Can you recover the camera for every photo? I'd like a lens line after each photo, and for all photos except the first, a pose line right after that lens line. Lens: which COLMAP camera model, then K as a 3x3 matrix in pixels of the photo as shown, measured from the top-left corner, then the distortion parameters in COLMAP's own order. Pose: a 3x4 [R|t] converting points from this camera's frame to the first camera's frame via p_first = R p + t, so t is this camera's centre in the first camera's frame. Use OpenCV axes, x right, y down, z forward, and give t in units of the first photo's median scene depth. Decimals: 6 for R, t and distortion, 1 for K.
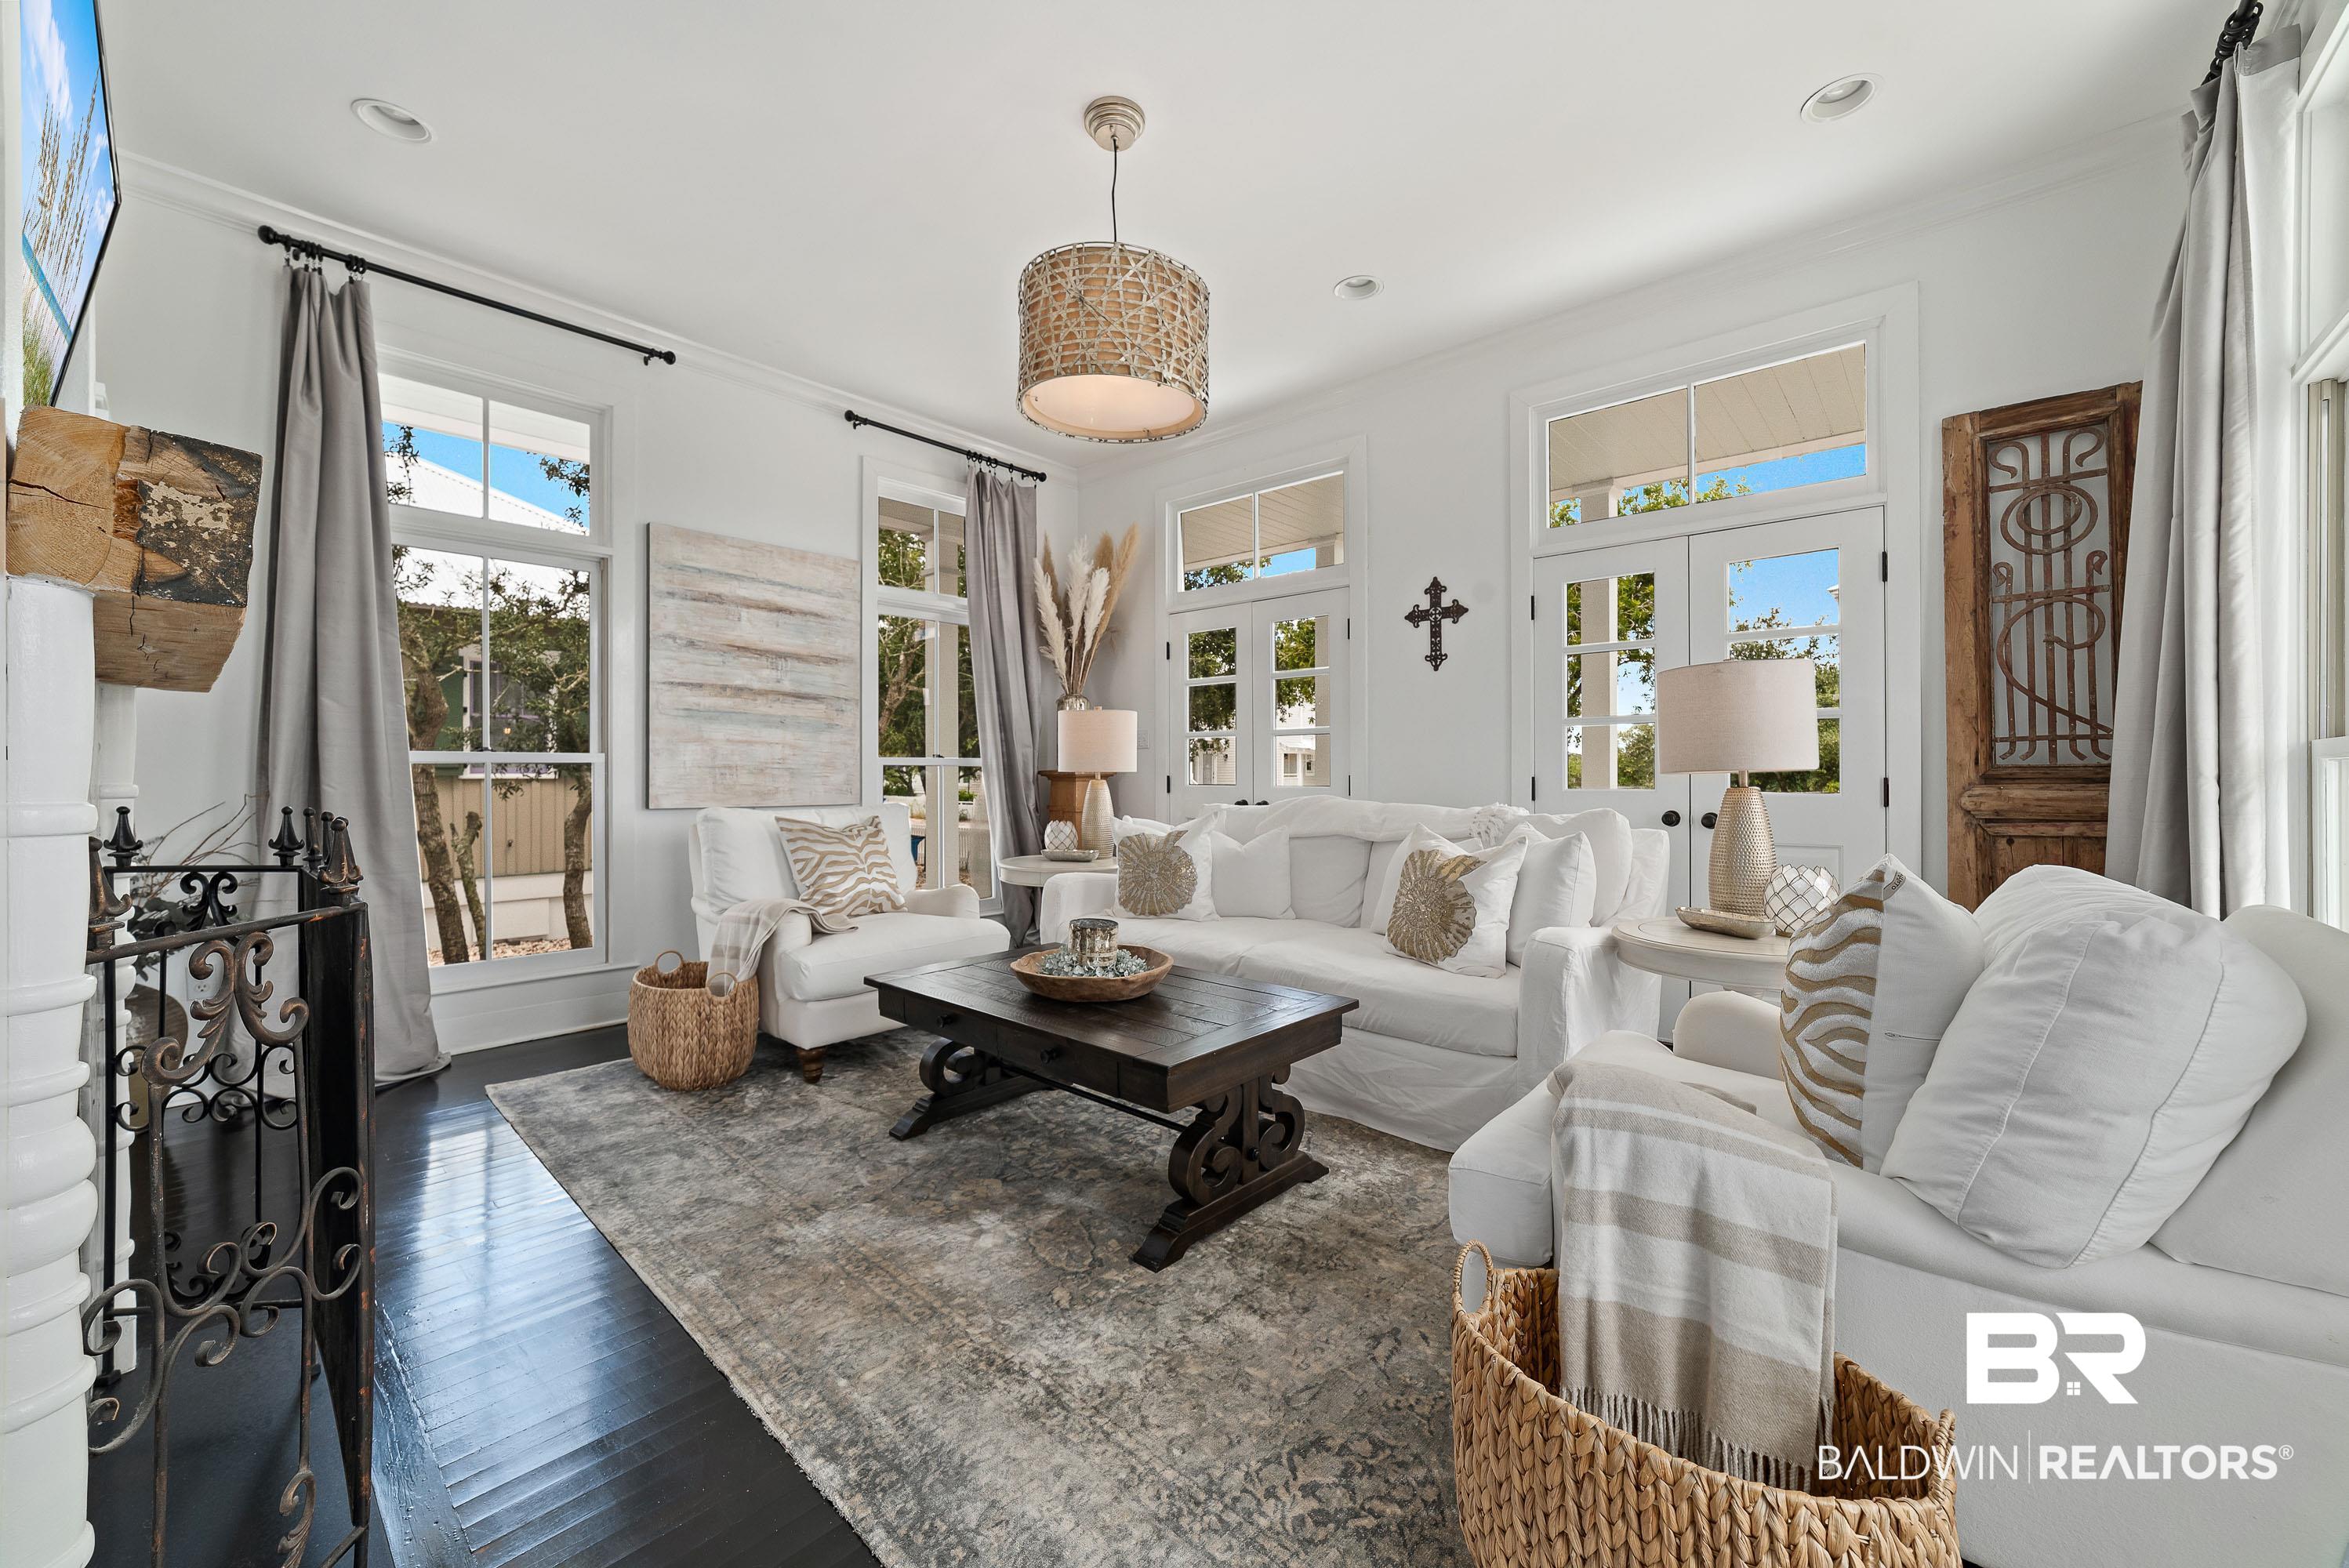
lens RADIAL K [[952.7, 0, 1188.5], [0, 952.7, 775.2], [0, 0, 1]] dist [0.010046, 0.003296]
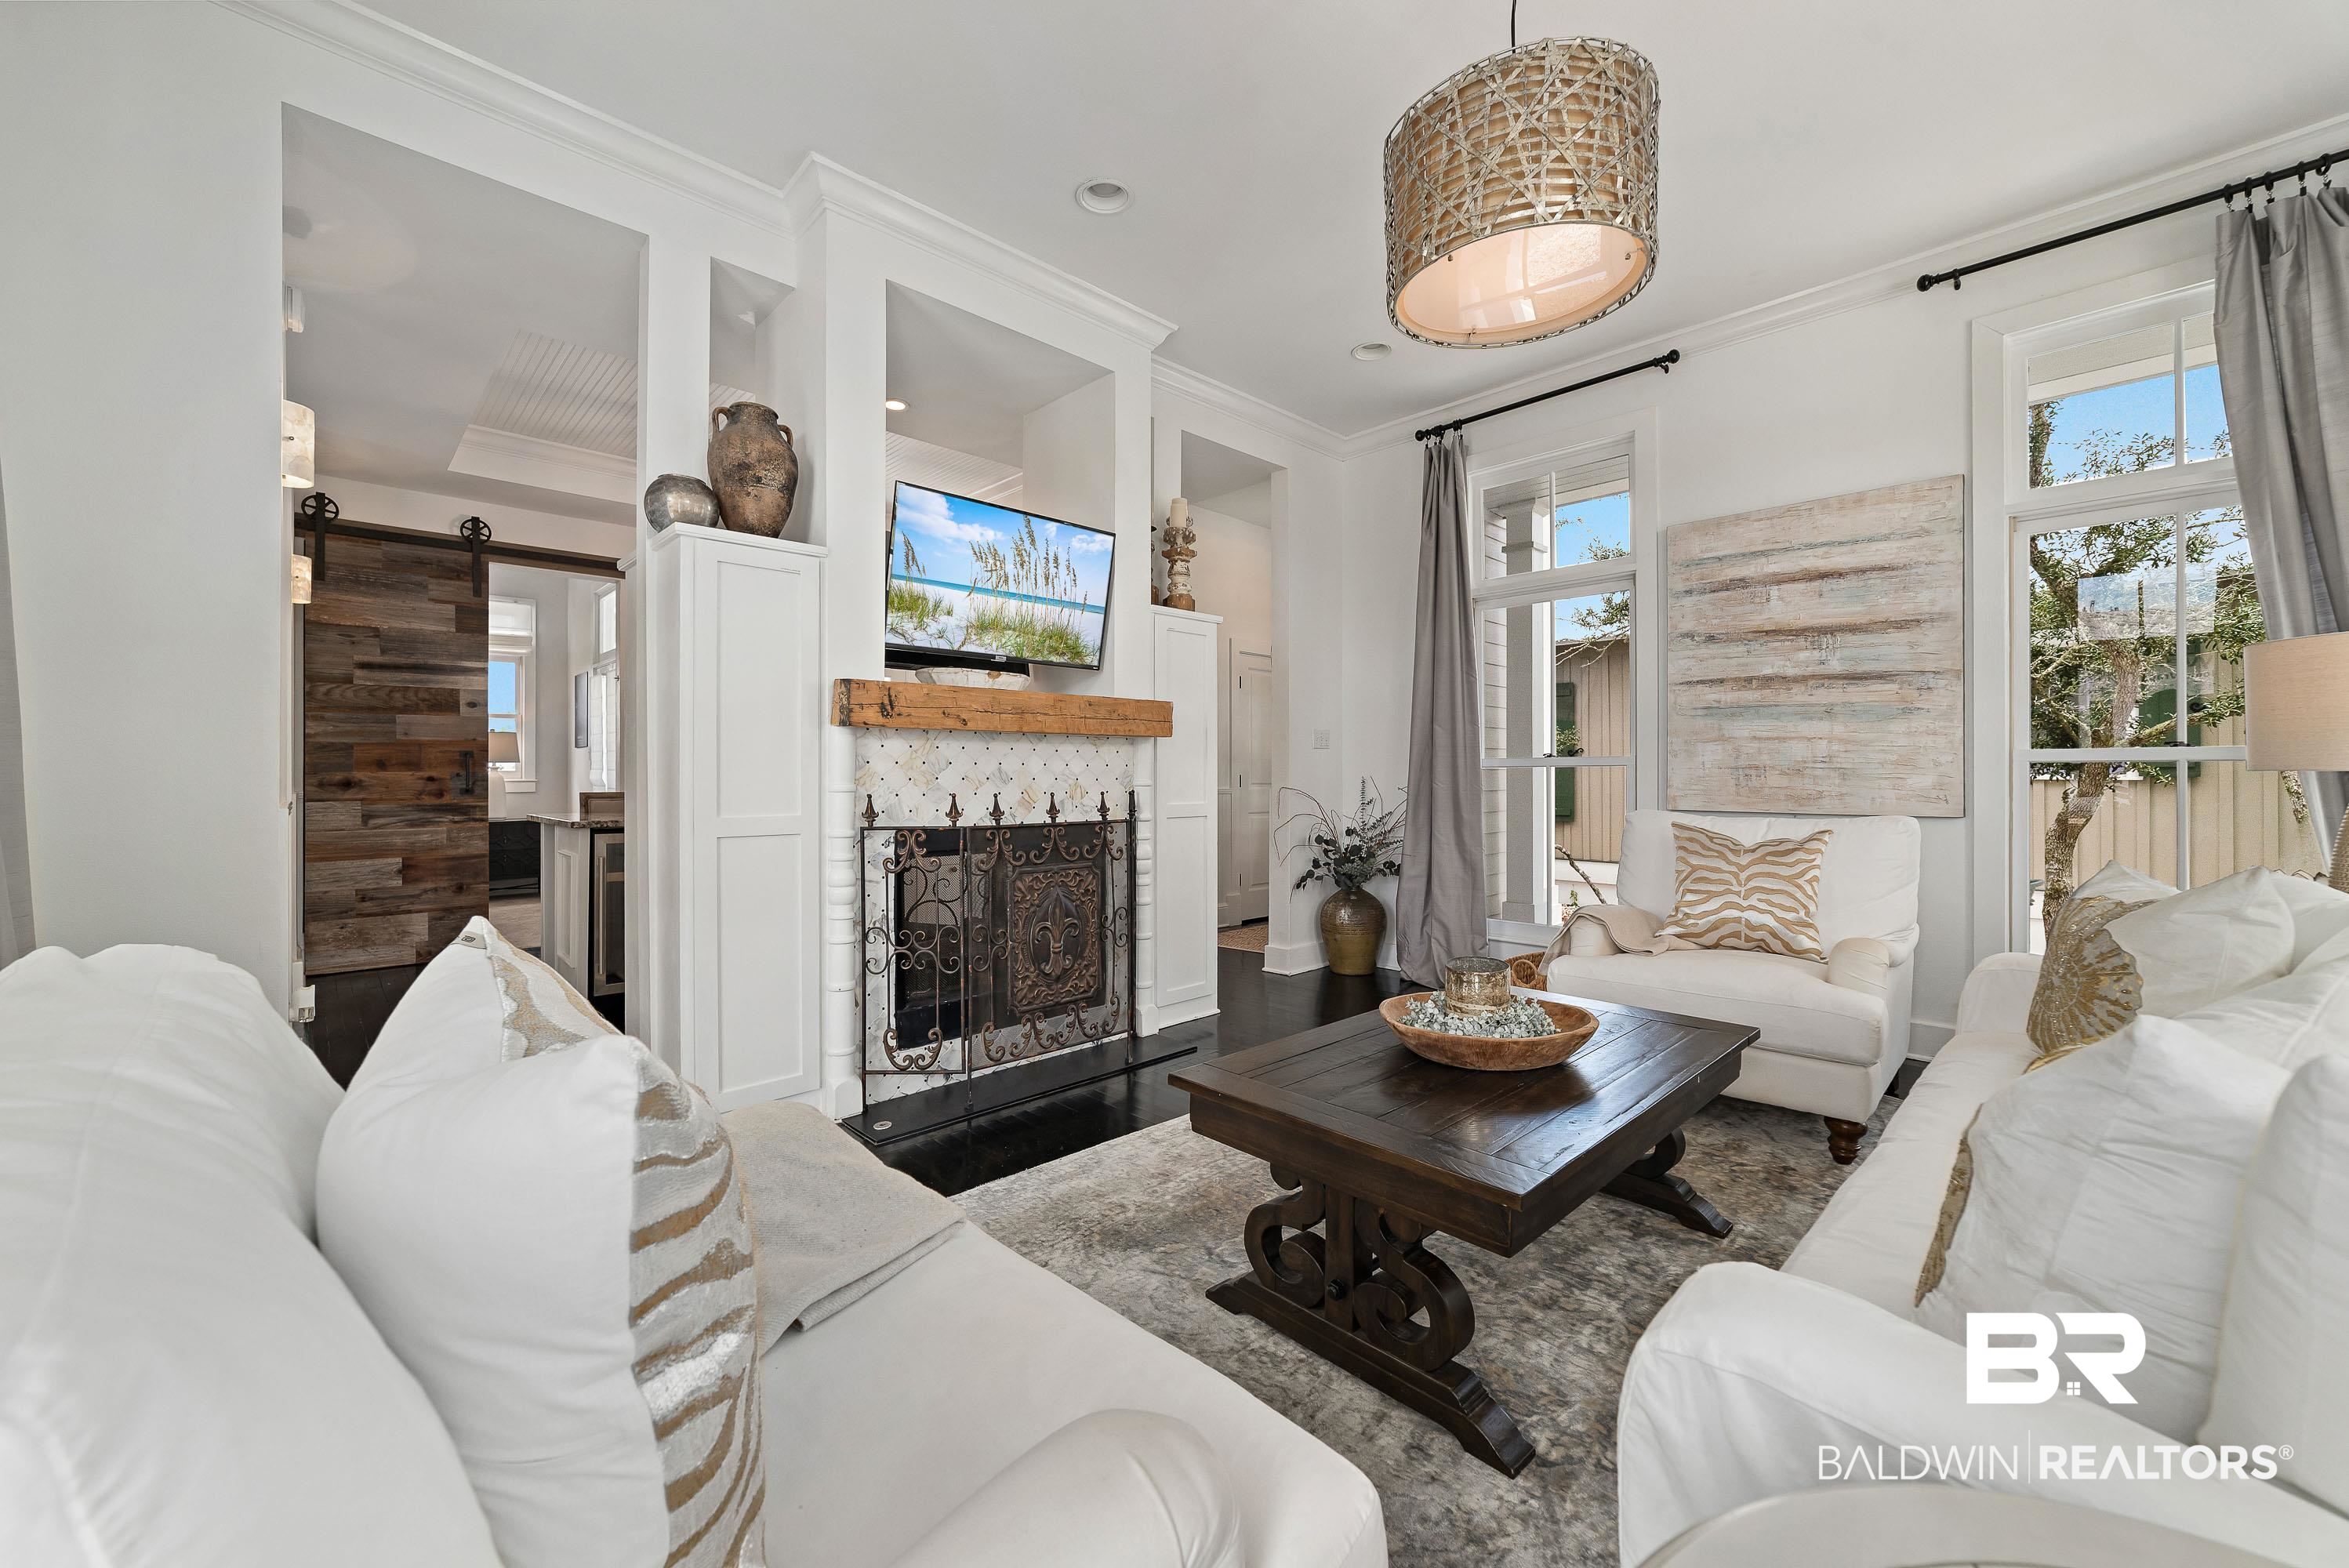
lens RADIAL K [[952.7, 0, 1177.1], [0, 952.7, 782.6], [0, 0, 1]] dist [0.010046, 0.003296]
pose [[-0.098706, 0.009232, -0.995074, 0.468526], [0.000012, 0.999957, 0.009276, -0.002495], [0.995117, 0.000904, -0.098702, 0.547350]]
